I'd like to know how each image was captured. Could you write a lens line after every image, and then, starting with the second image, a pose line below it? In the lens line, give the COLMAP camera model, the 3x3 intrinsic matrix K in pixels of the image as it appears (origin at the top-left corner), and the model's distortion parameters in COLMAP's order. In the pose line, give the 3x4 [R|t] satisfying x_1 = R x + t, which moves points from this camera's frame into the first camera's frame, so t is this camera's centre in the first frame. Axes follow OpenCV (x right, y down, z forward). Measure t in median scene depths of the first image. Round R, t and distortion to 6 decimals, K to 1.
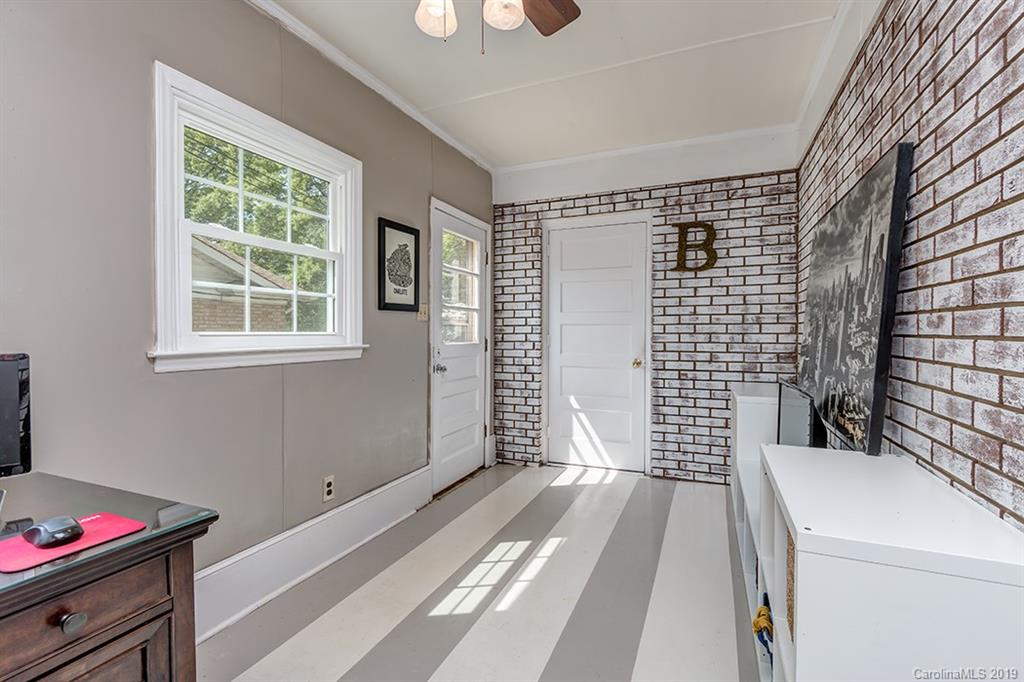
lens RADIAL K [[460.9, 0, 508.9], [0, 460.9, 338.8], [0, 0, 1]] dist [0.000453, -0.000096]
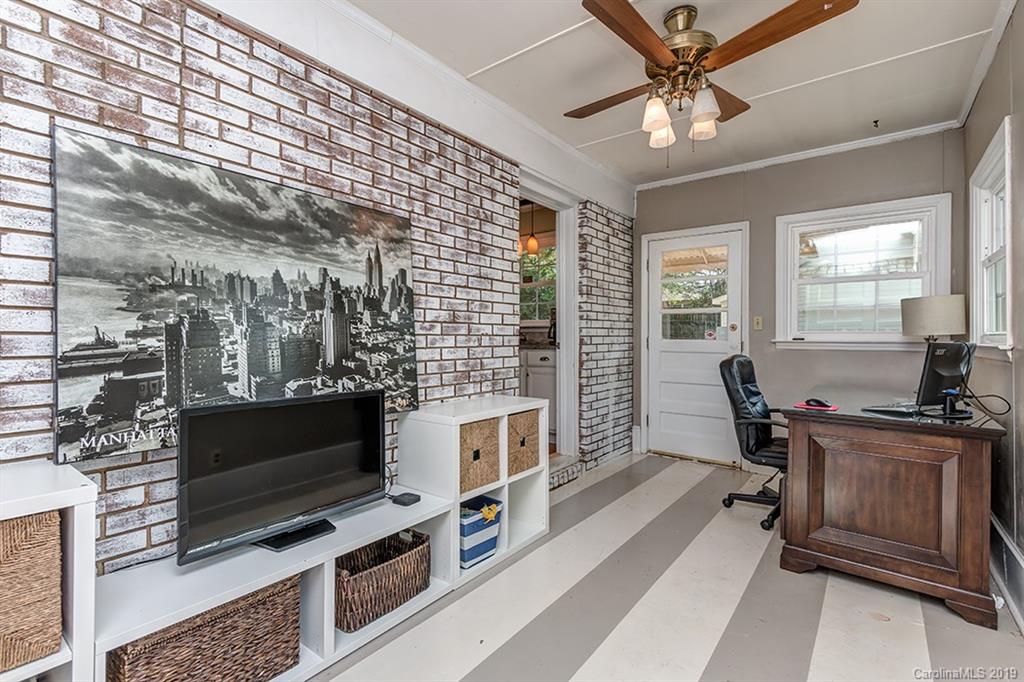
lens RADIAL K [[460.9, 0, 508.9], [0, 460.9, 338.8], [0, 0, 1]] dist [0.000453, -0.000096]
pose [[-0.967470, -0.004233, 0.252951, 0.104750], [0.000581, 0.999820, 0.018954, -0.028501], [-0.252986, 0.018484, -0.967293, 3.202201]]
